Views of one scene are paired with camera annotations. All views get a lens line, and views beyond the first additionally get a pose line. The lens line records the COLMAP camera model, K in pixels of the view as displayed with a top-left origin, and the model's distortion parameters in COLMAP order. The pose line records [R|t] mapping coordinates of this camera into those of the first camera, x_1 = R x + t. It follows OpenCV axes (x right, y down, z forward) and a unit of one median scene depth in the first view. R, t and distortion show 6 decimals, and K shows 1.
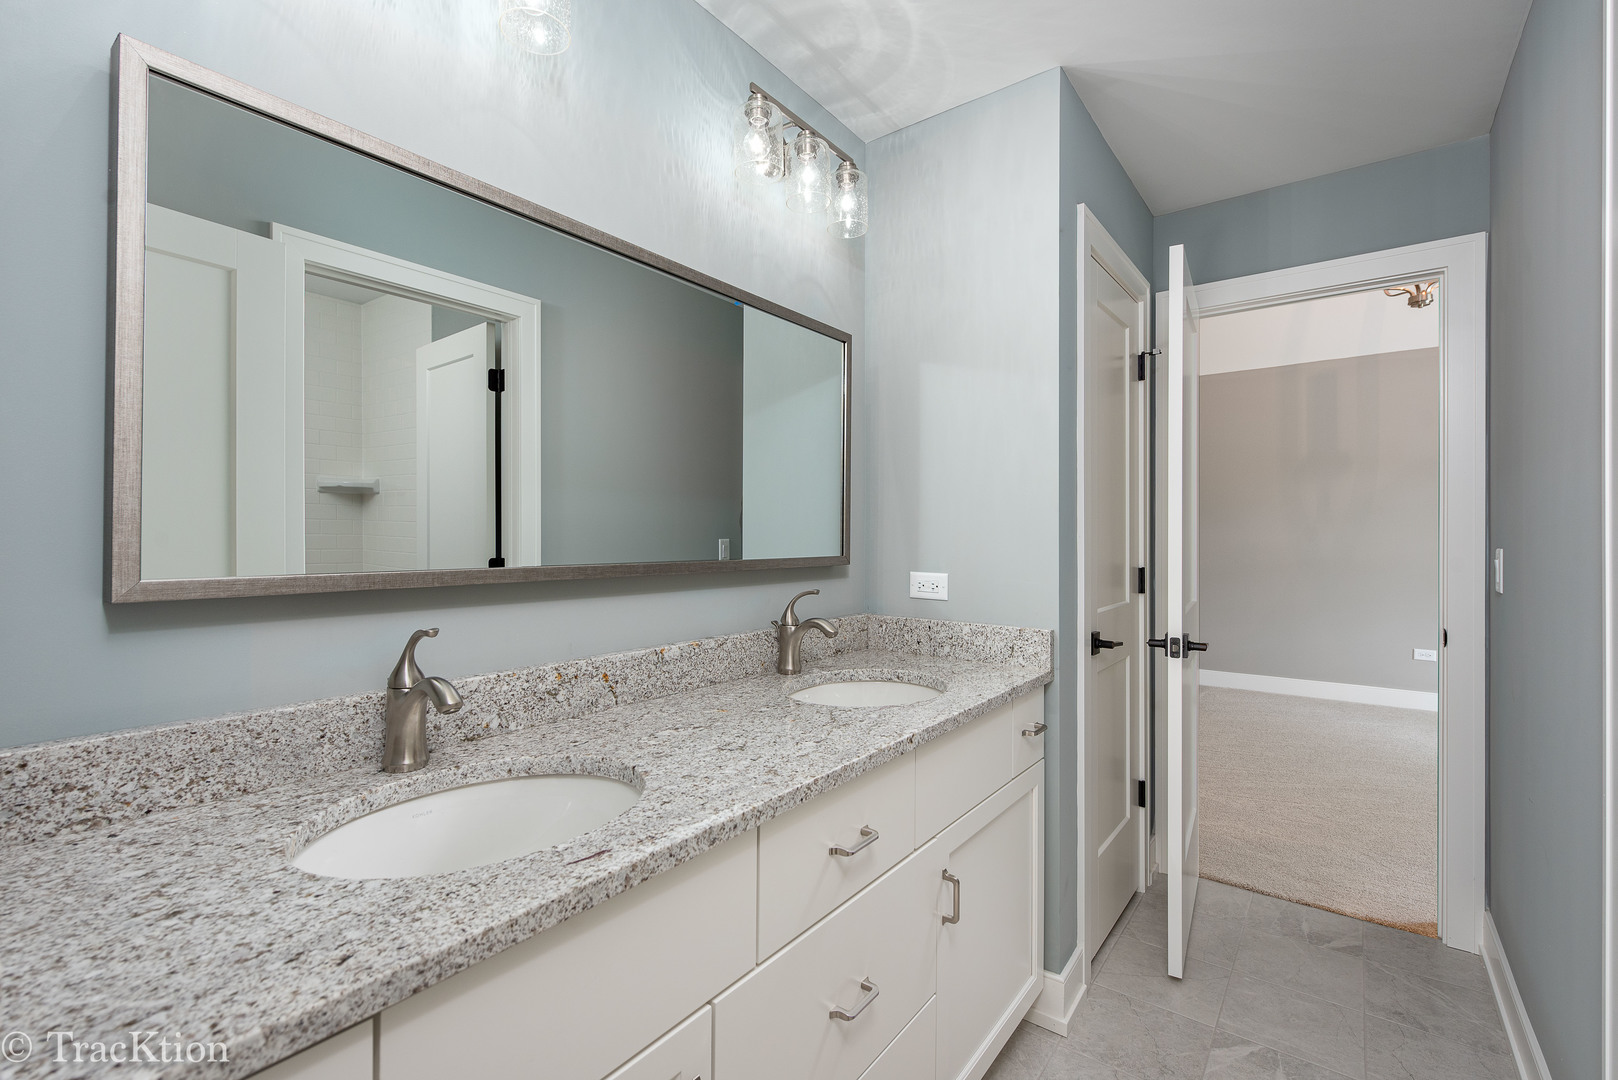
lens RADIAL K [[726.7, 0, 810.5], [0, 726.7, 539.6], [0, 0, 1]] dist [0.002492, 0.000272]
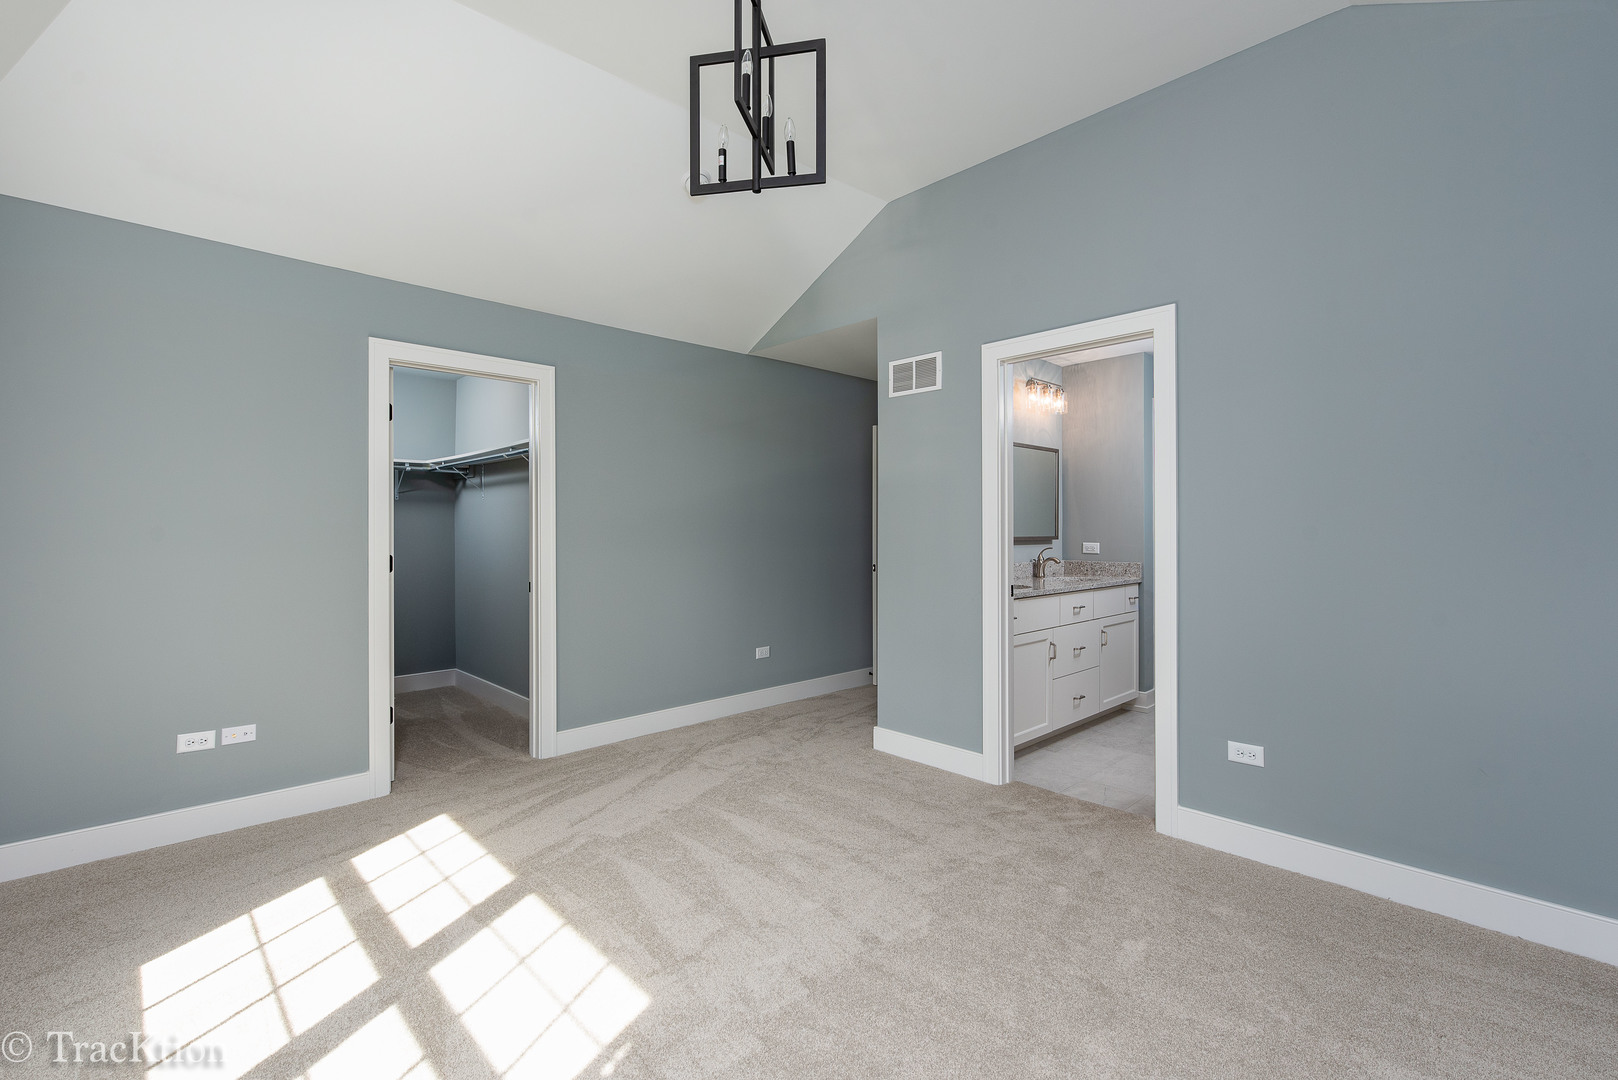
lens RADIAL K [[726.7, 0, 810.6], [0, 726.7, 533.3], [0, 0, 1]] dist [0.002492, 0.000272]
pose [[0.986133, -0.006538, -0.165826, -0.411761], [0.008338, 0.999914, 0.010160, -0.020267], [0.165745, -0.011402, 0.986103, -1.785960]]
